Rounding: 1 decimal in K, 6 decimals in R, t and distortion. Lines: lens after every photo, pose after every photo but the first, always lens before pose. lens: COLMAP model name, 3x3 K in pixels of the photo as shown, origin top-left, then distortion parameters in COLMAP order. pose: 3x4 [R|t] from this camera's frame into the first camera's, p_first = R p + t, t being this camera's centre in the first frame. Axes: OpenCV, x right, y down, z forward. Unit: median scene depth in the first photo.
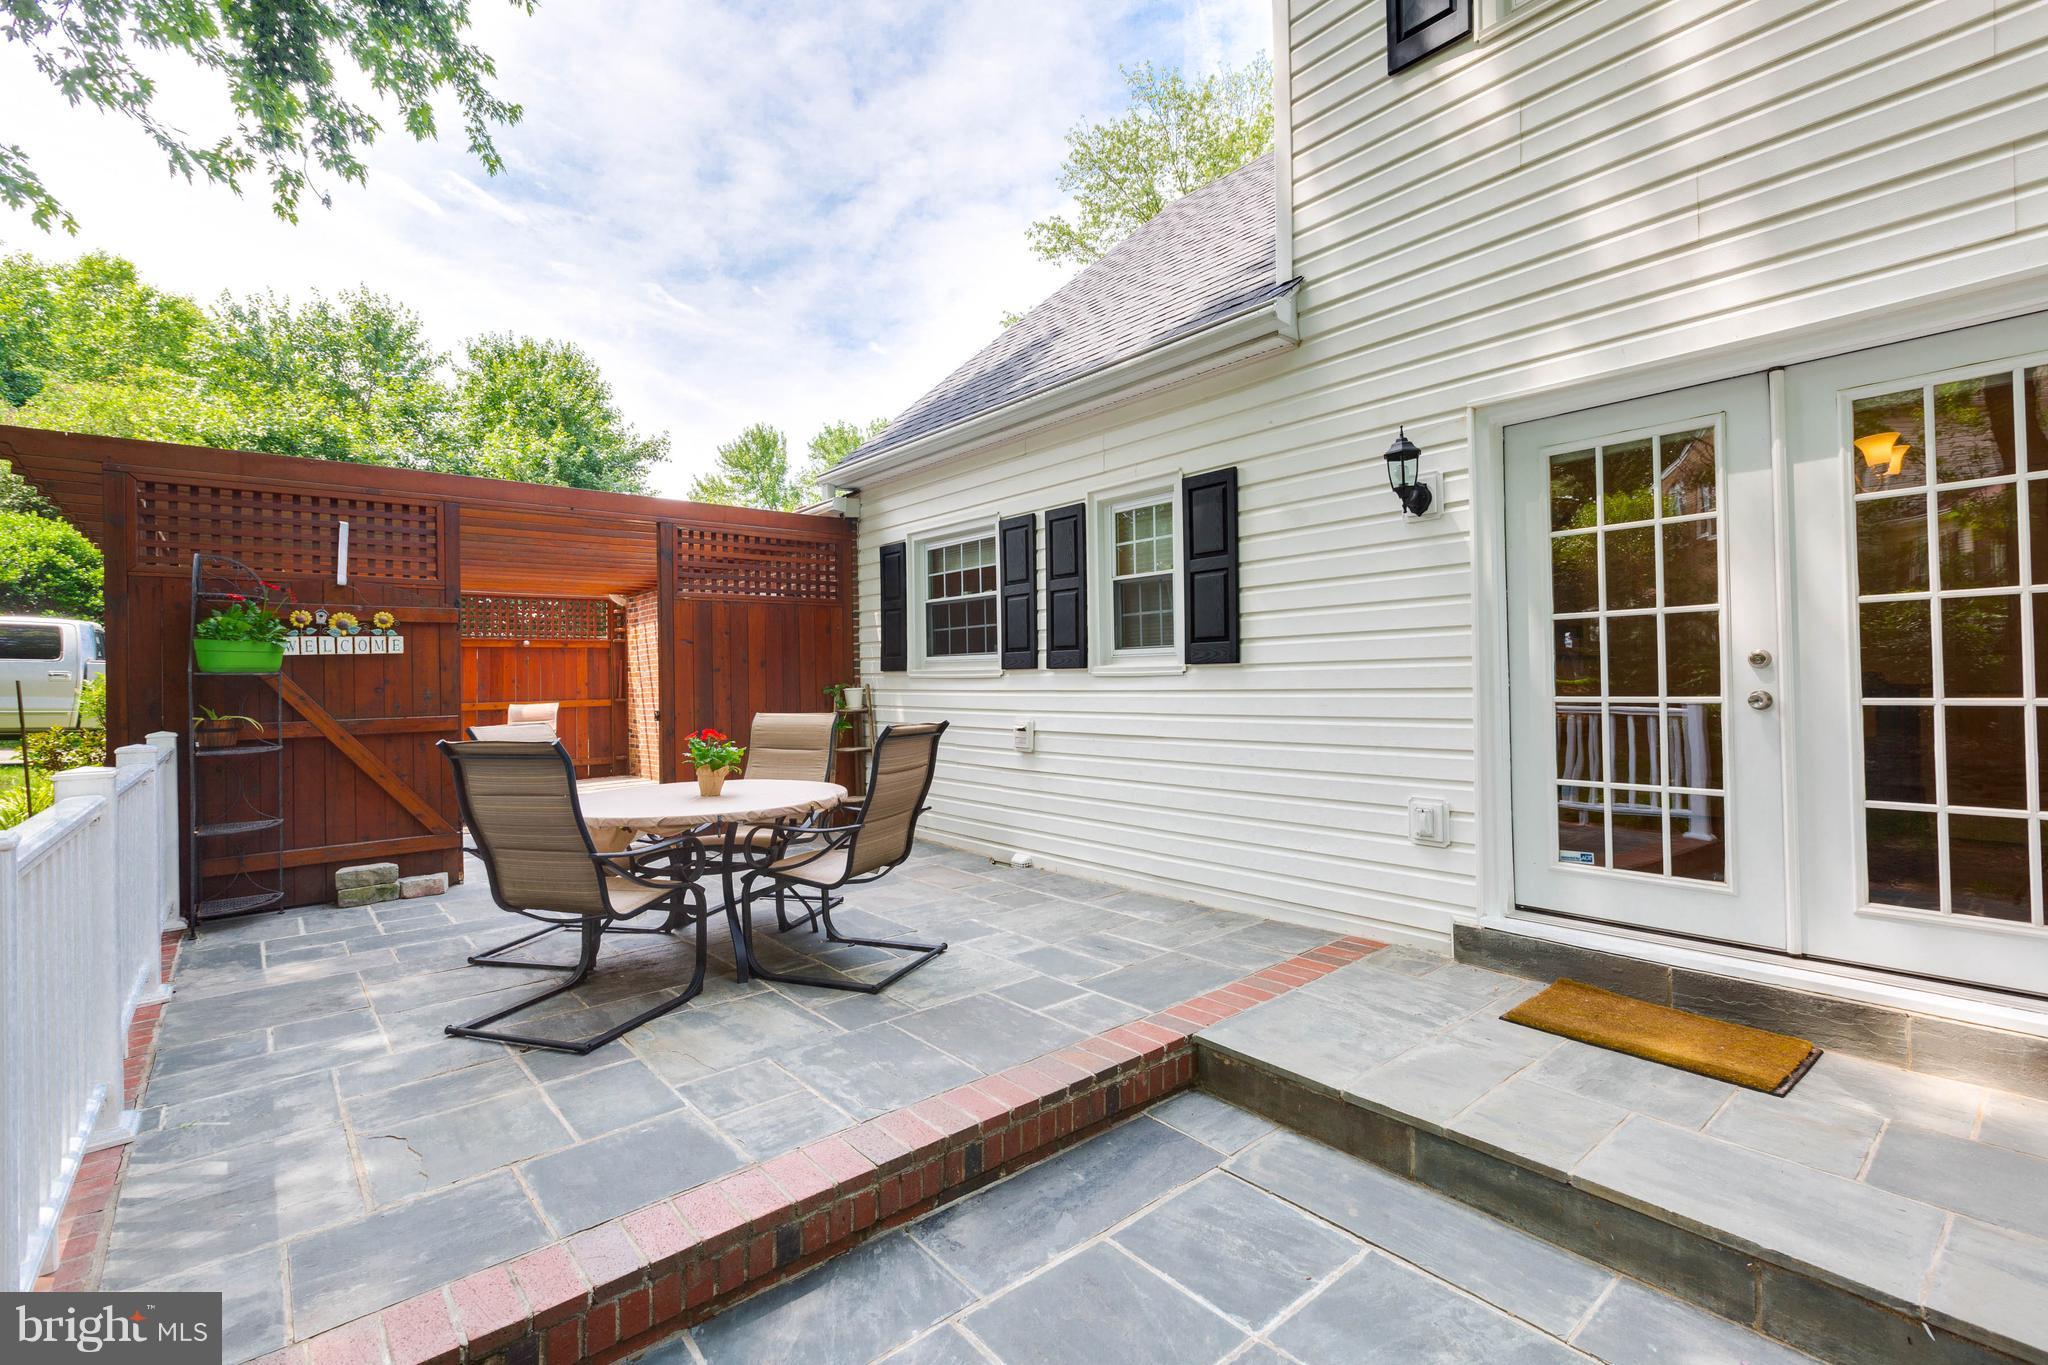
lens RADIAL K [[917.1, 0, 1029.5], [0, 917.1, 669.3], [0, 0, 1]] dist [0.002769, 0.000209]
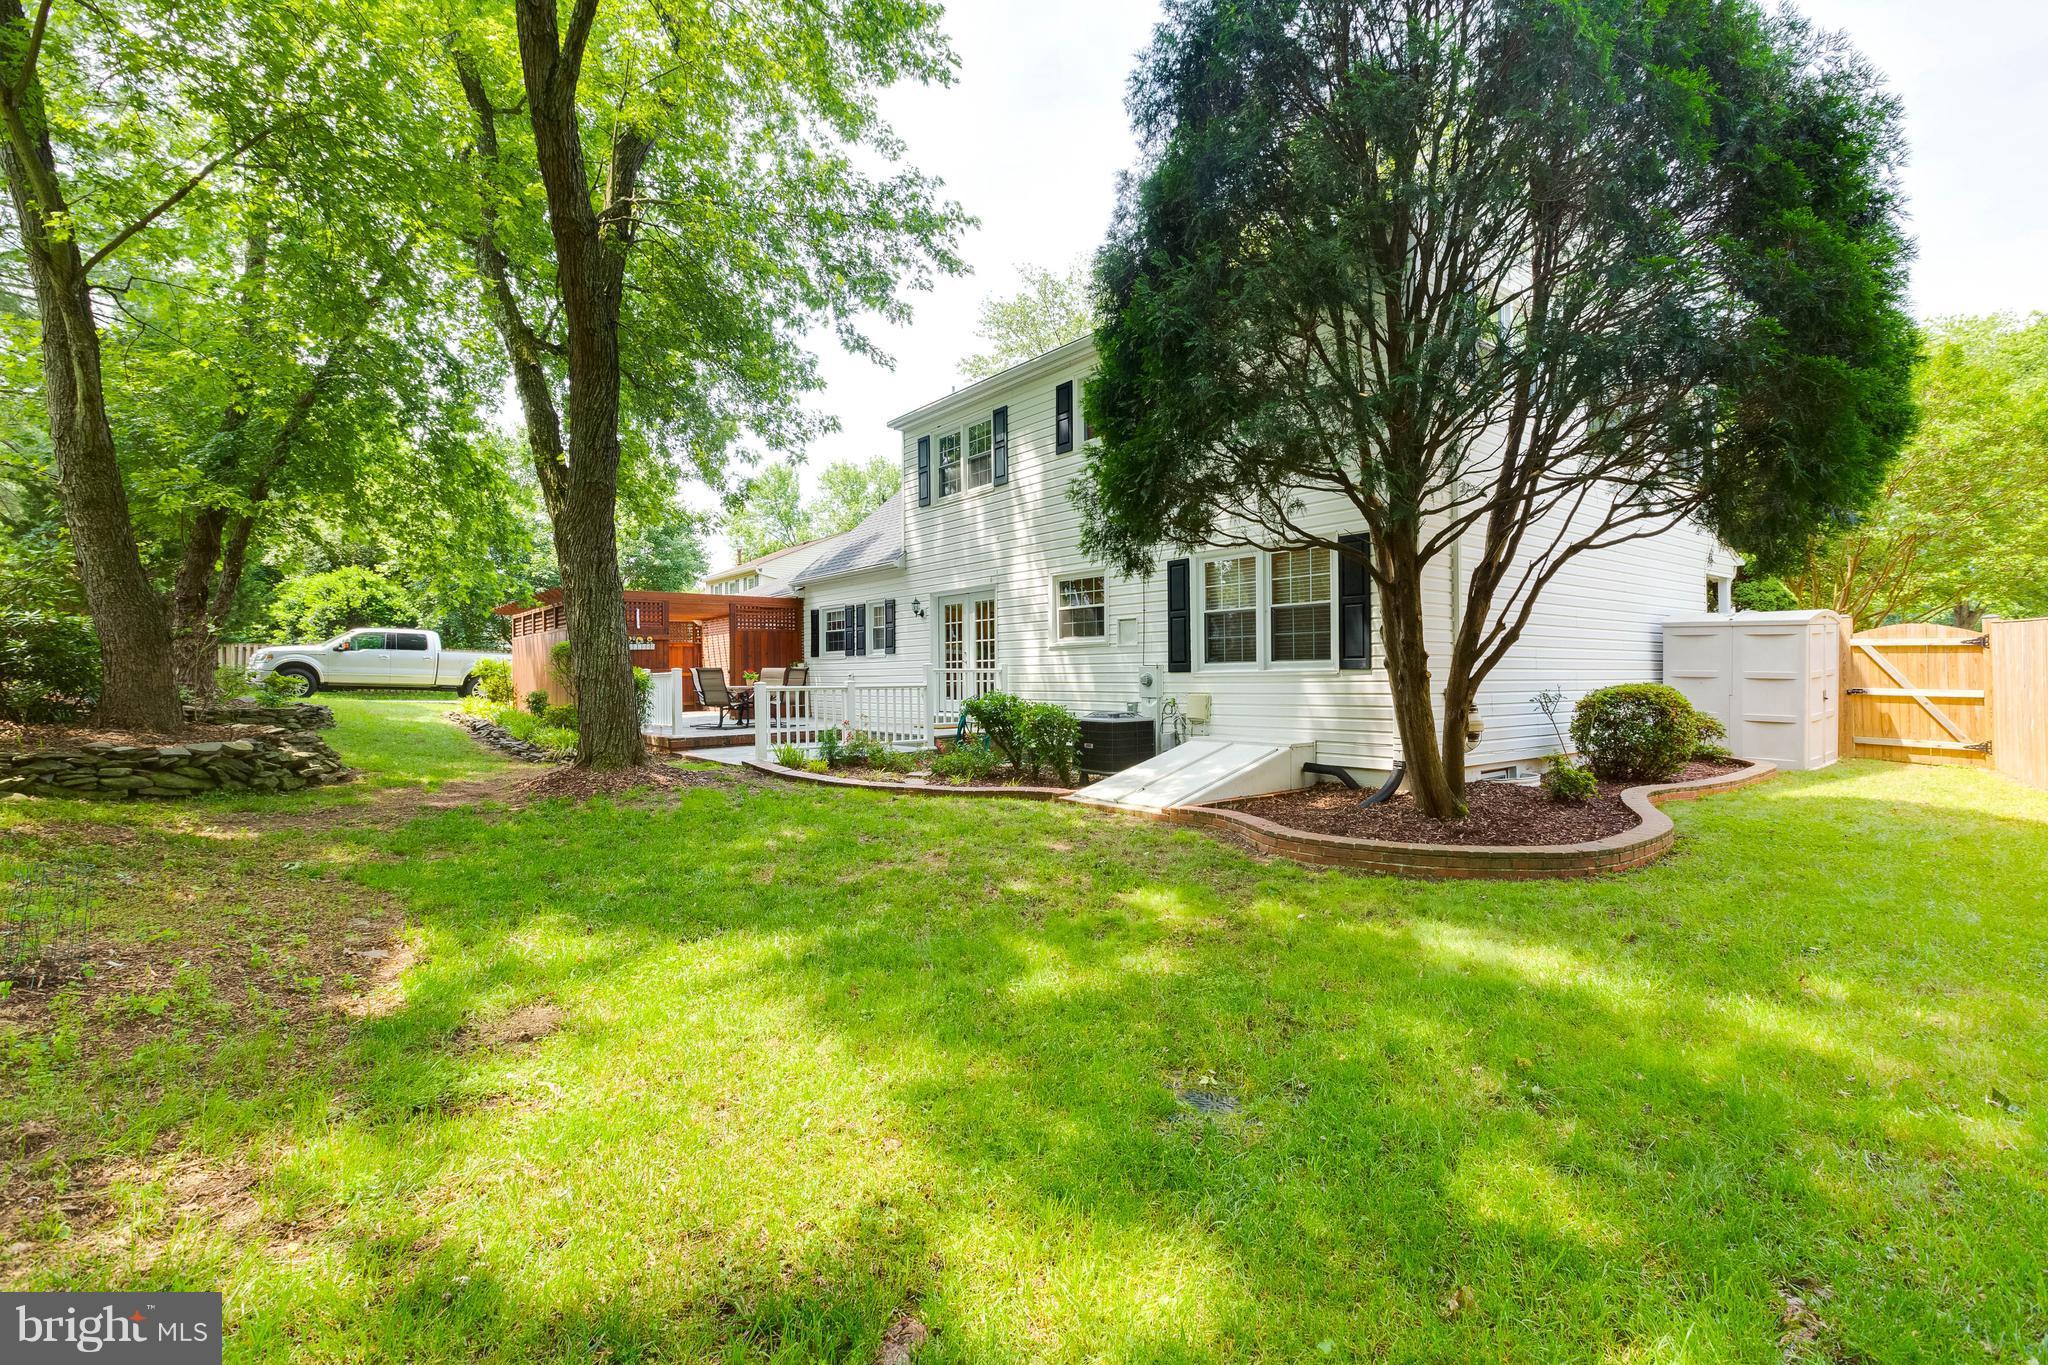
lens RADIAL K [[917.1, 0, 1030.8], [0, 917.1, 685.6], [0, 0, 1]] dist [0.002769, 0.000209]
pose [[0.999755, 0.008505, -0.020448, 0.707768], [-0.008114, 0.999784, 0.019112, 0.038474], [0.020606, -0.018942, 0.999608, -2.198689]]
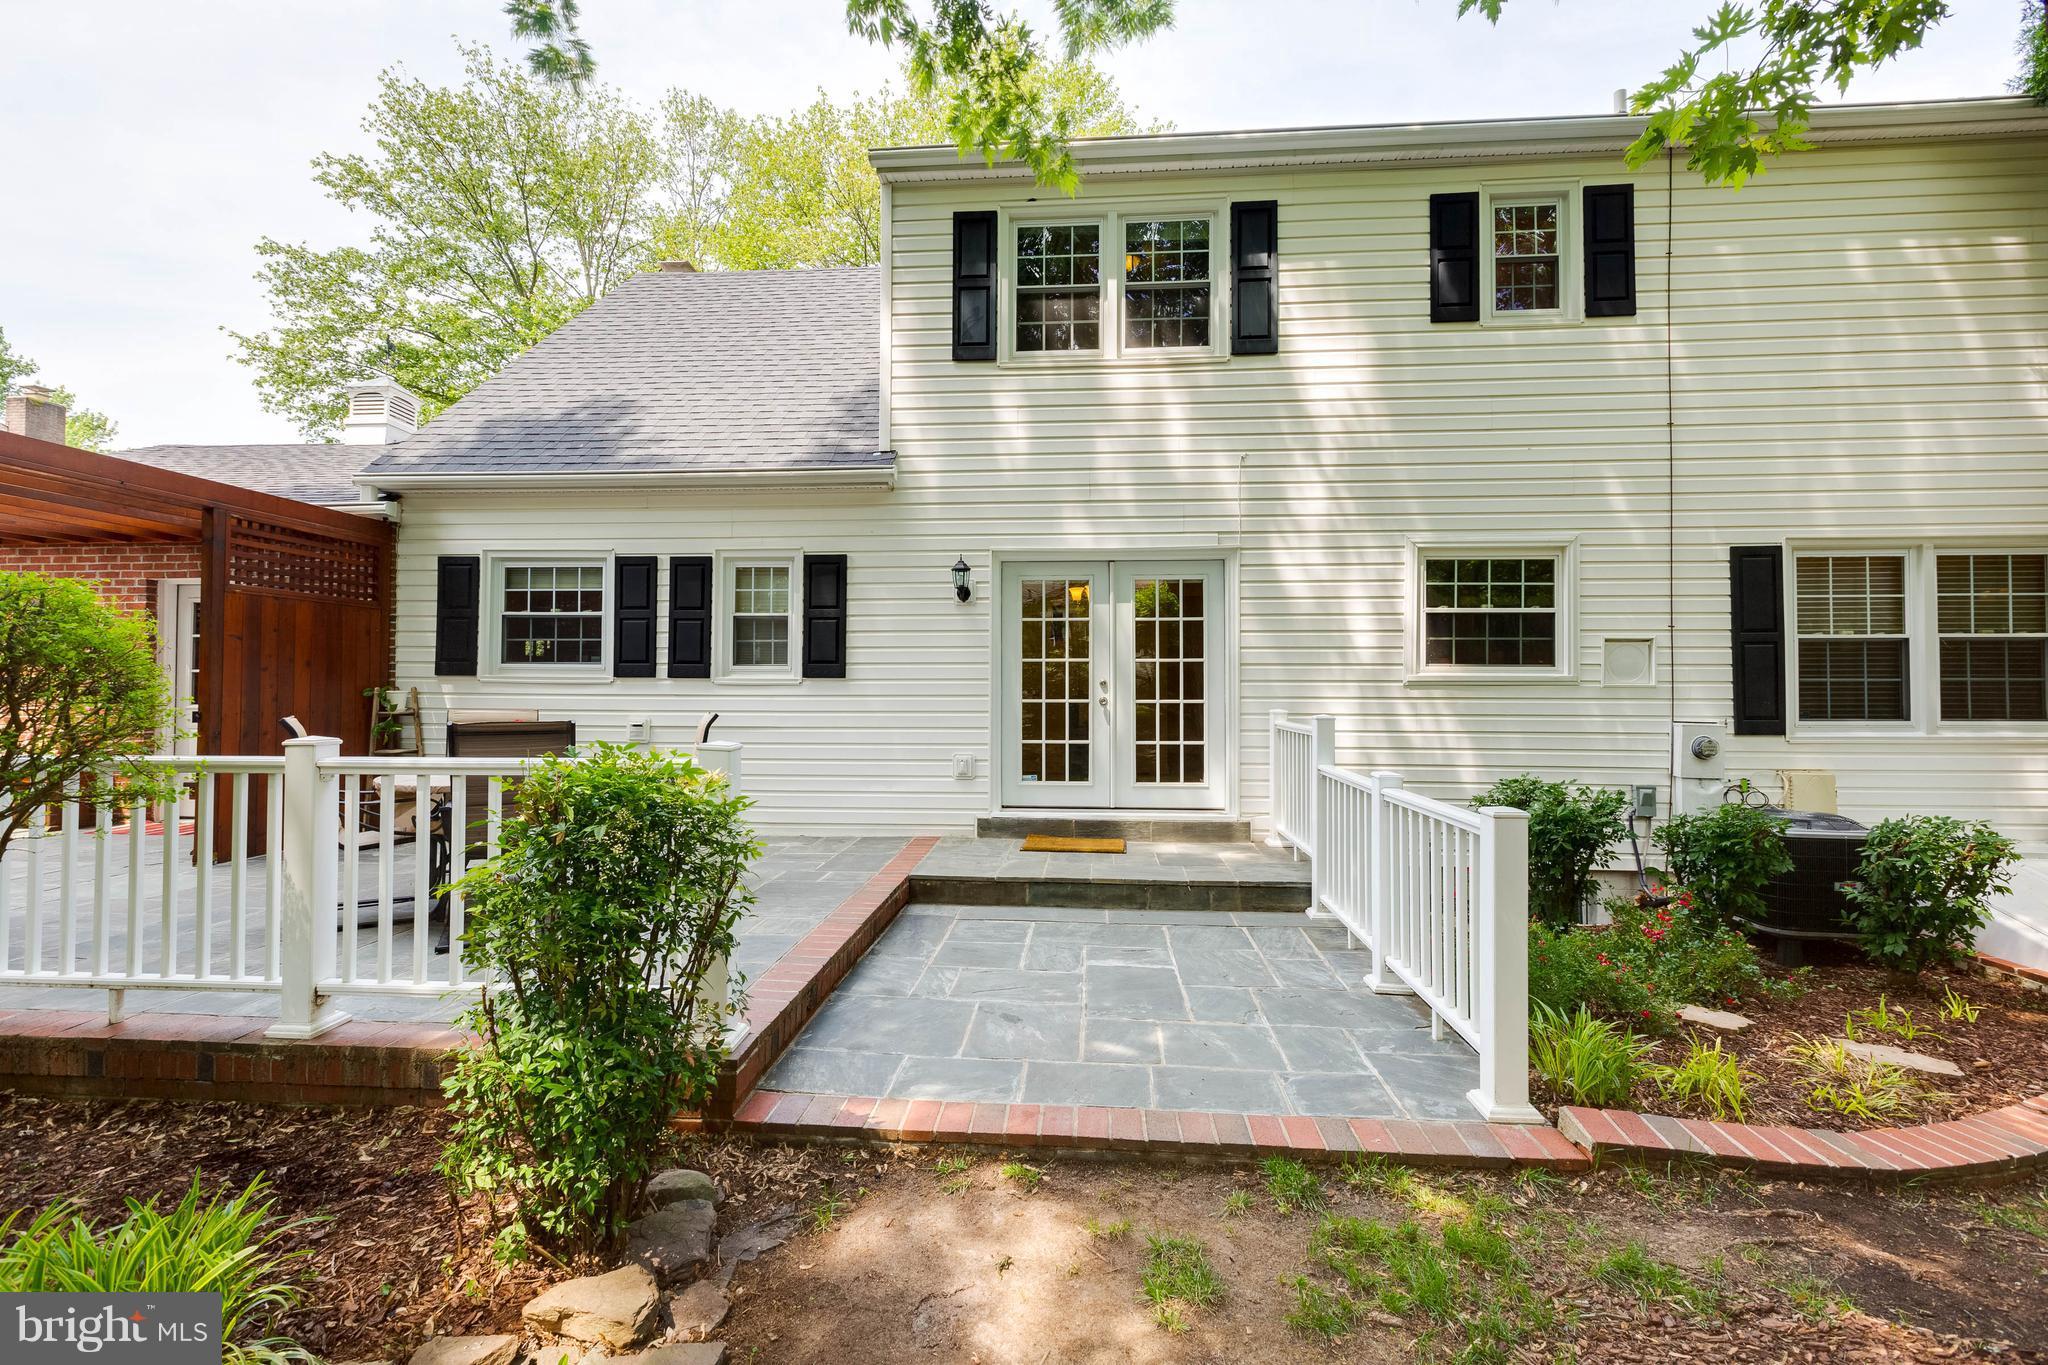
lens RADIAL K [[917.1, 0, 1026.8], [0, 917.1, 672.0], [0, 0, 1]] dist [0.002769, 0.000209]
pose [[0.700532, 0.032271, 0.712891, -0.577516], [-0.022017, 0.999479, -0.023609, 0.011230], [-0.713281, 0.000843, 0.700878, -0.283869]]
